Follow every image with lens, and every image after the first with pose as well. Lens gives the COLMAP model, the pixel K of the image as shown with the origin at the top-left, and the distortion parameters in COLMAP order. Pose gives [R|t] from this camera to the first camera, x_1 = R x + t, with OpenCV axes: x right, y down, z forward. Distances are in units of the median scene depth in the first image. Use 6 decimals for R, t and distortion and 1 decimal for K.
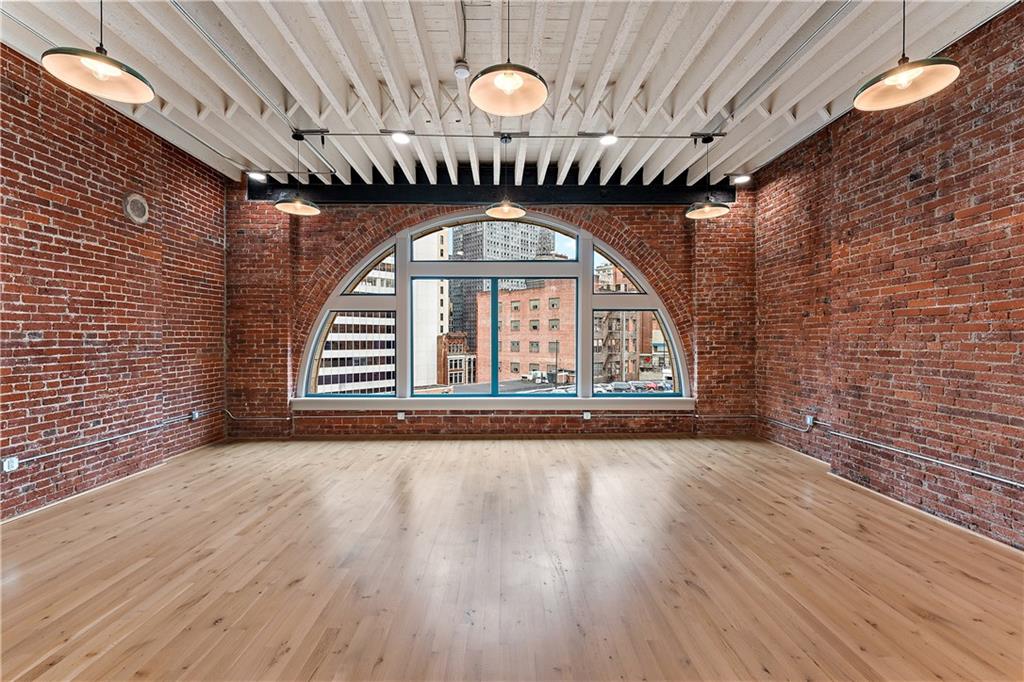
lens RADIAL K [[408.4, 0, 512.9], [0, 408.4, 337.0], [0, 0, 1]] dist [0.000523, 0.000048]
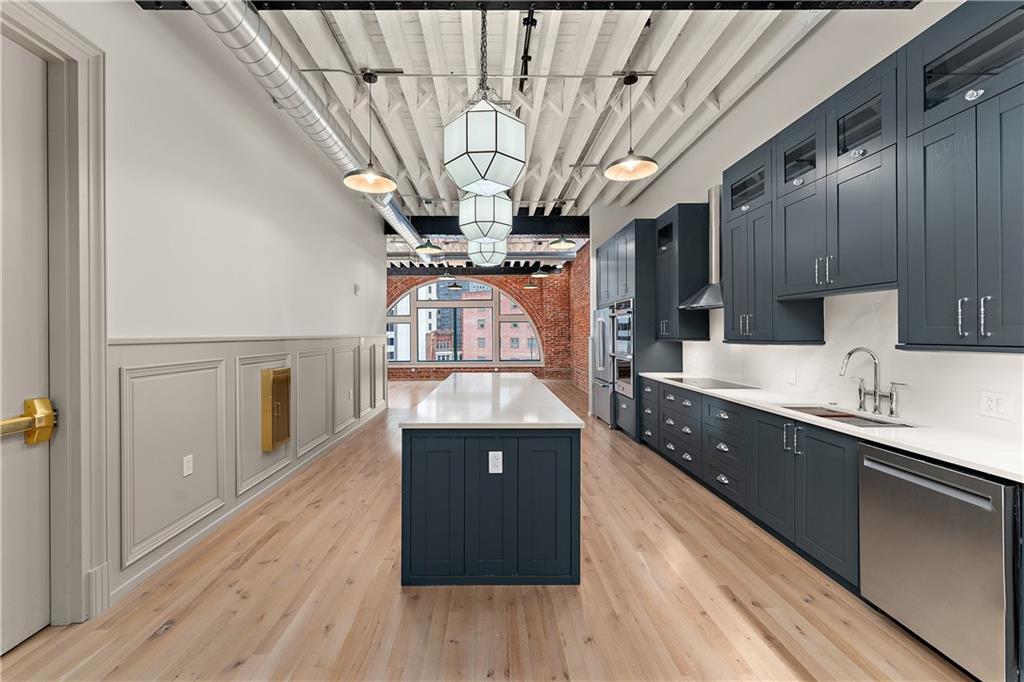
lens RADIAL K [[408.4, 0, 512.9], [0, 408.4, 337.0], [0, 0, 1]] dist [0.000523, 0.000048]
pose [[0.999605, -0.003711, 0.027846, 0.198712], [0.003499, 0.999965, 0.007644, -0.000490], [-0.027873, -0.007544, 0.999583, -1.185479]]
